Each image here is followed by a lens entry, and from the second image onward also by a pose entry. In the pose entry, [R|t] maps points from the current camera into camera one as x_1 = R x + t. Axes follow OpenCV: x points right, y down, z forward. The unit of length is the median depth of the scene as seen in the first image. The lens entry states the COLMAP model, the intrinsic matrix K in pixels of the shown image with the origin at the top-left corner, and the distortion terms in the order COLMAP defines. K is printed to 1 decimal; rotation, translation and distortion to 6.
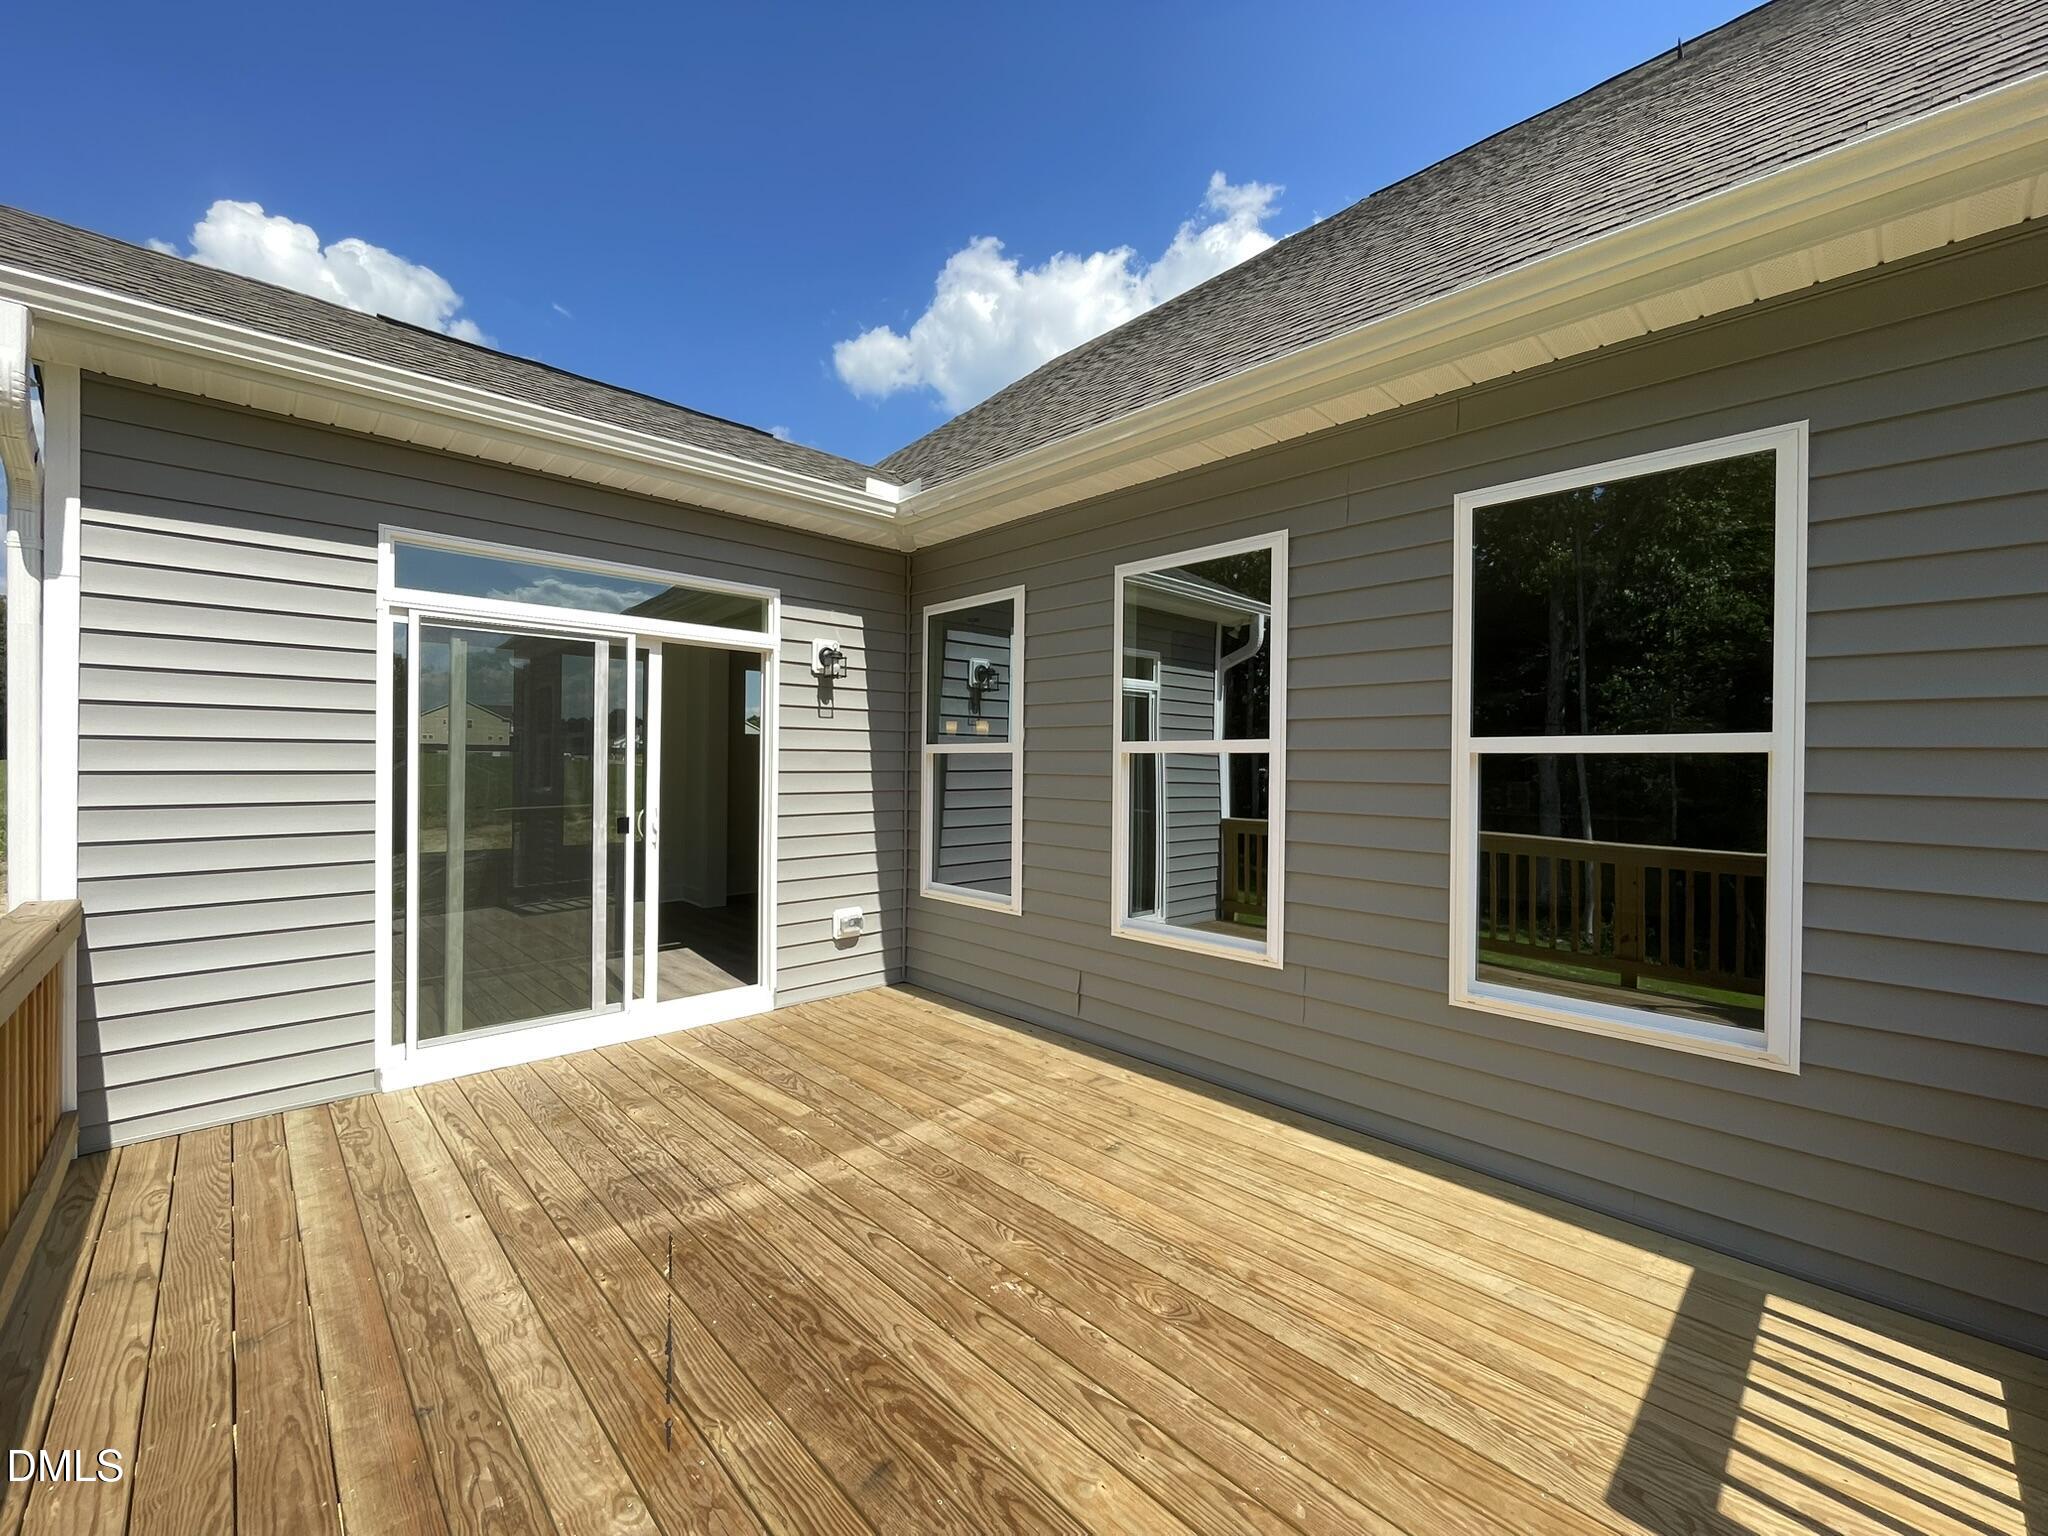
lens RADIAL K [[833.2, 0, 1035.9], [0, 833.2, 765.0], [0, 0, 1]] dist [-0.000100, -0.000698]
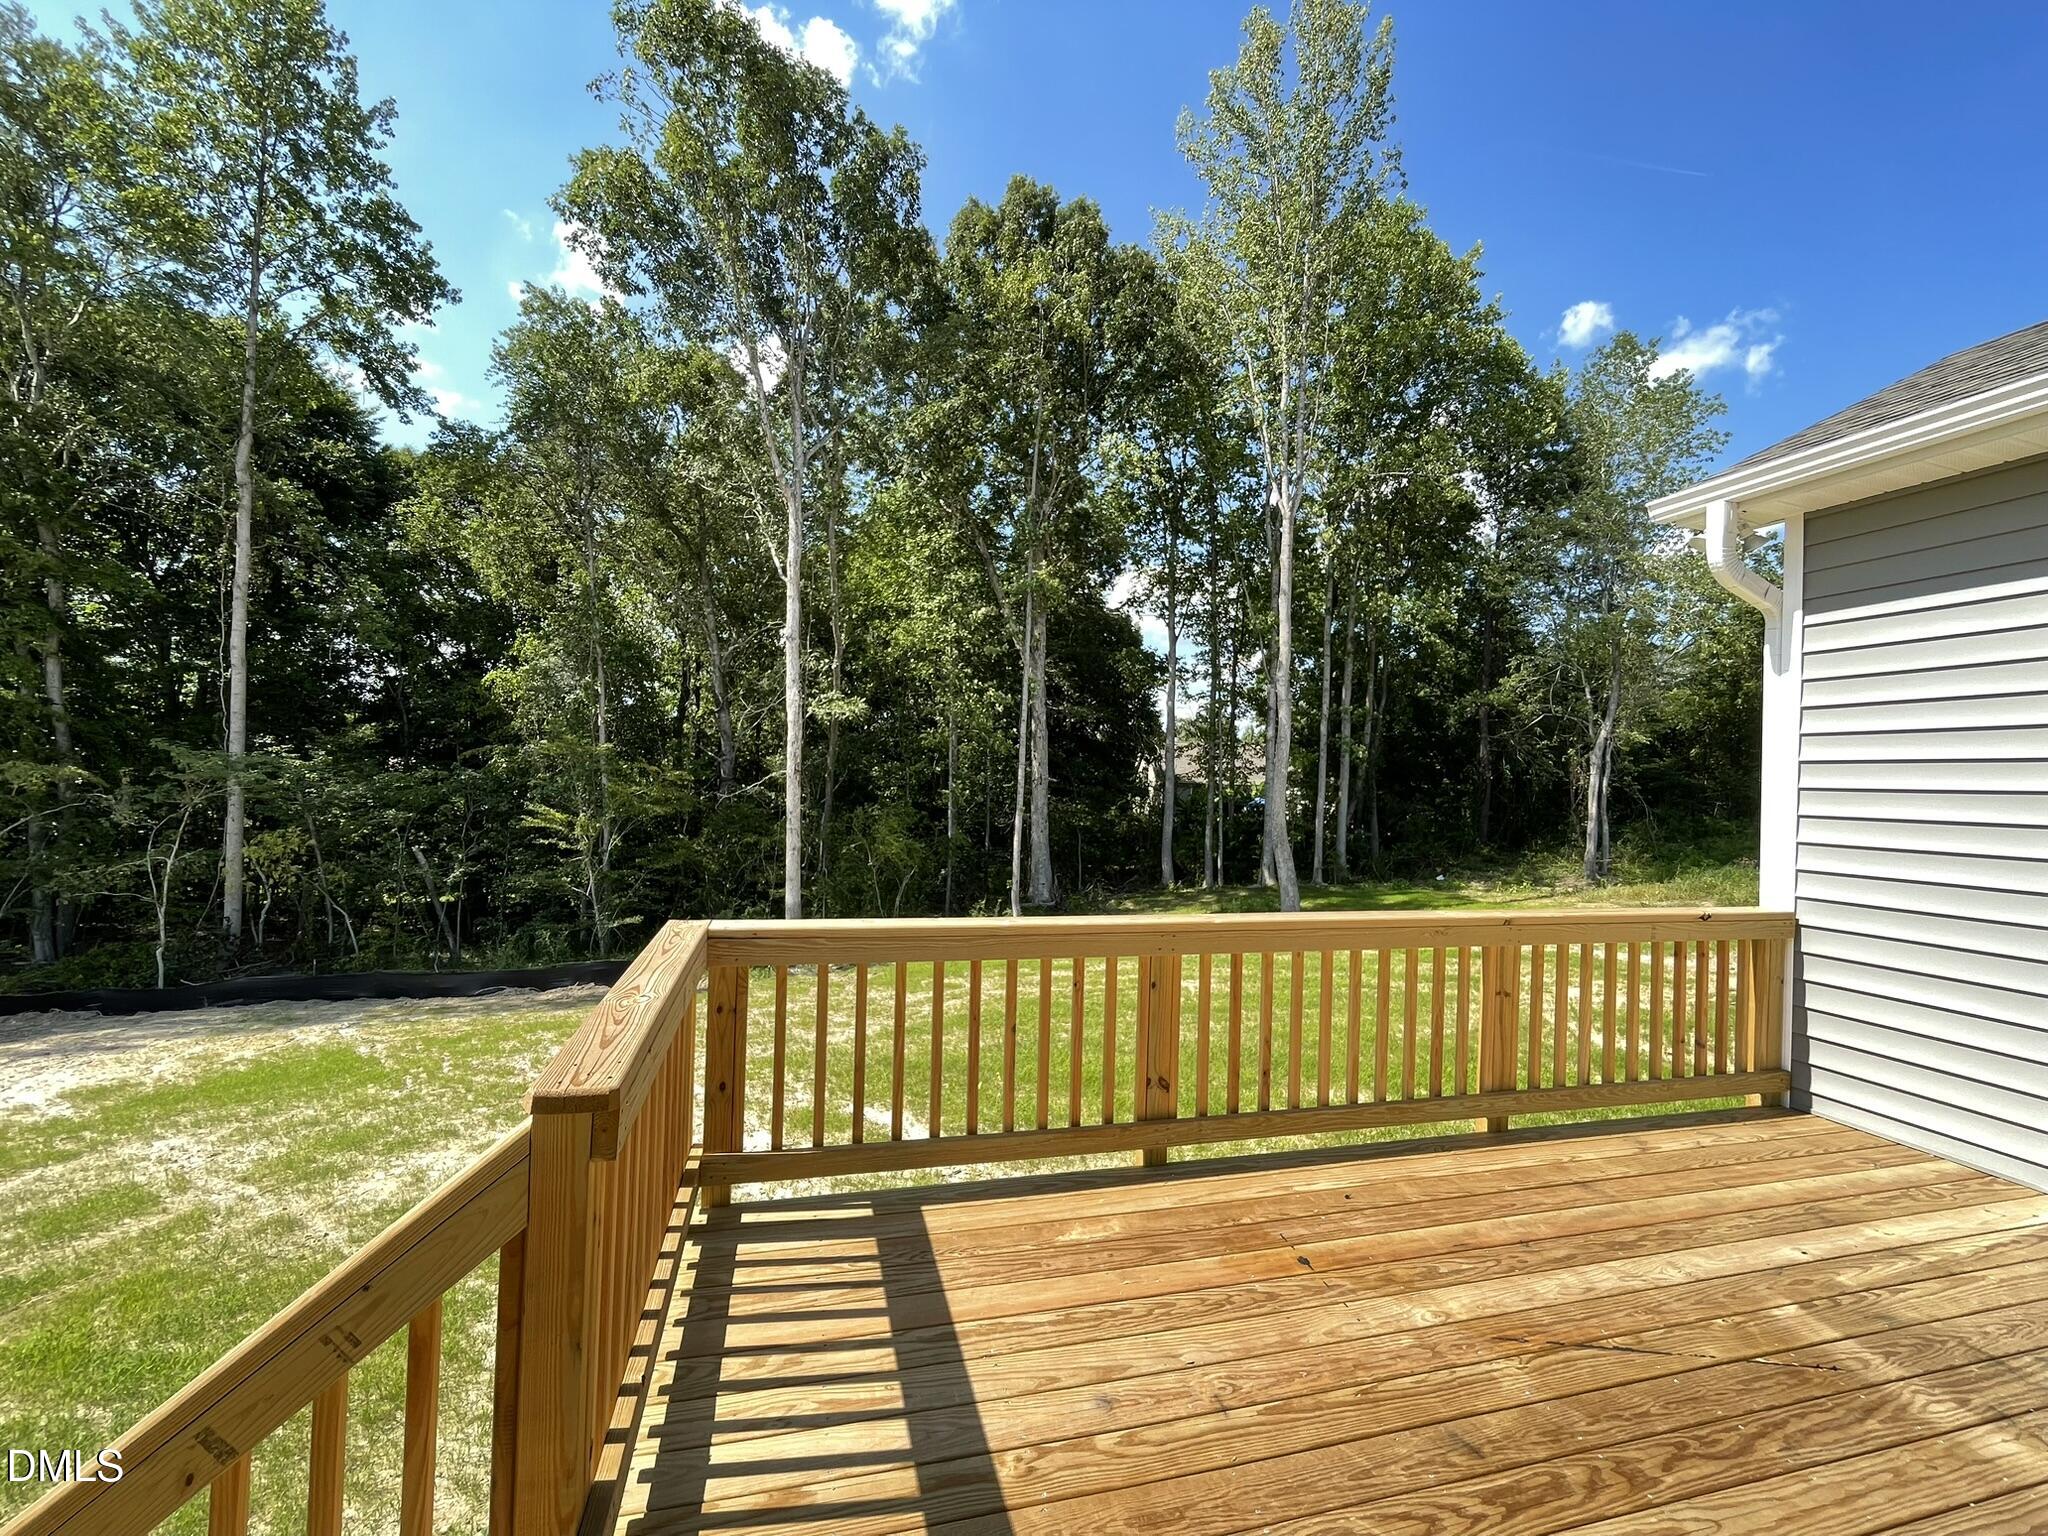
lens RADIAL K [[833.2, 0, 1028.7], [0, 833.2, 772.6], [0, 0, 1]] dist [-0.000100, -0.000698]
pose [[-0.485391, -0.030574, -0.873763, 0.683486], [-0.033176, 0.999313, -0.016538, -0.000510], [0.873668, 0.020961, -0.486071, 0.638328]]
